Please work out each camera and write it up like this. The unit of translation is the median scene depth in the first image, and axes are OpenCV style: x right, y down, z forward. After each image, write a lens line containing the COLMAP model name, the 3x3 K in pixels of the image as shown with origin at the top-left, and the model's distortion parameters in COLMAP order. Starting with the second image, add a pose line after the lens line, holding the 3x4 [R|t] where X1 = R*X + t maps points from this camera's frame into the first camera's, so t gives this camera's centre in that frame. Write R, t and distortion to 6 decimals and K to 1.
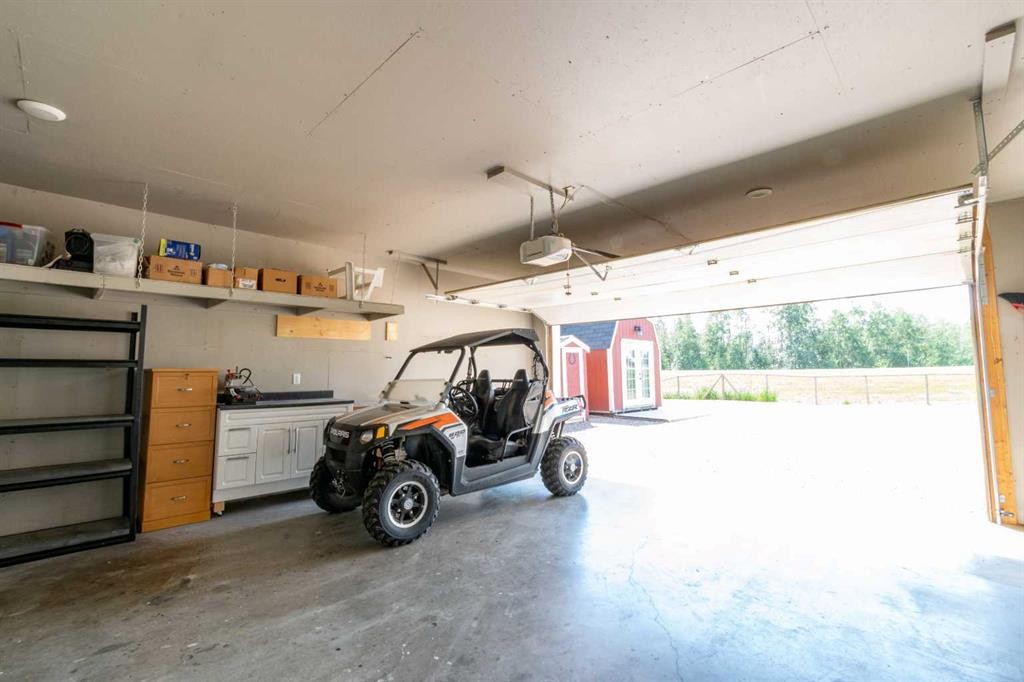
lens RADIAL K [[449.2, 0, 513.7], [0, 449.2, 337.6], [0, 0, 1]] dist [-0.000229, 0.000049]
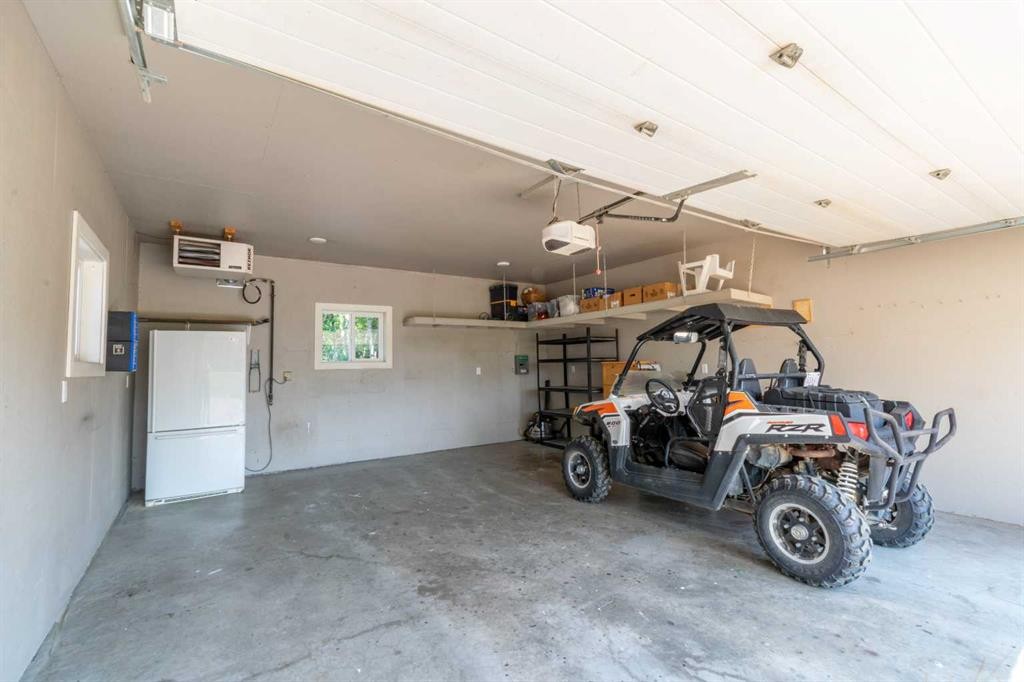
lens RADIAL K [[449.2, 0, 514.3], [0, 449.2, 340.7], [0, 0, 1]] dist [-0.000229, 0.000049]
pose [[-0.182372, -0.047590, -0.982077, 1.051823], [0.091111, 0.993712, -0.065073, 0.075429], [0.978999, -0.101345, -0.176890, 1.076690]]
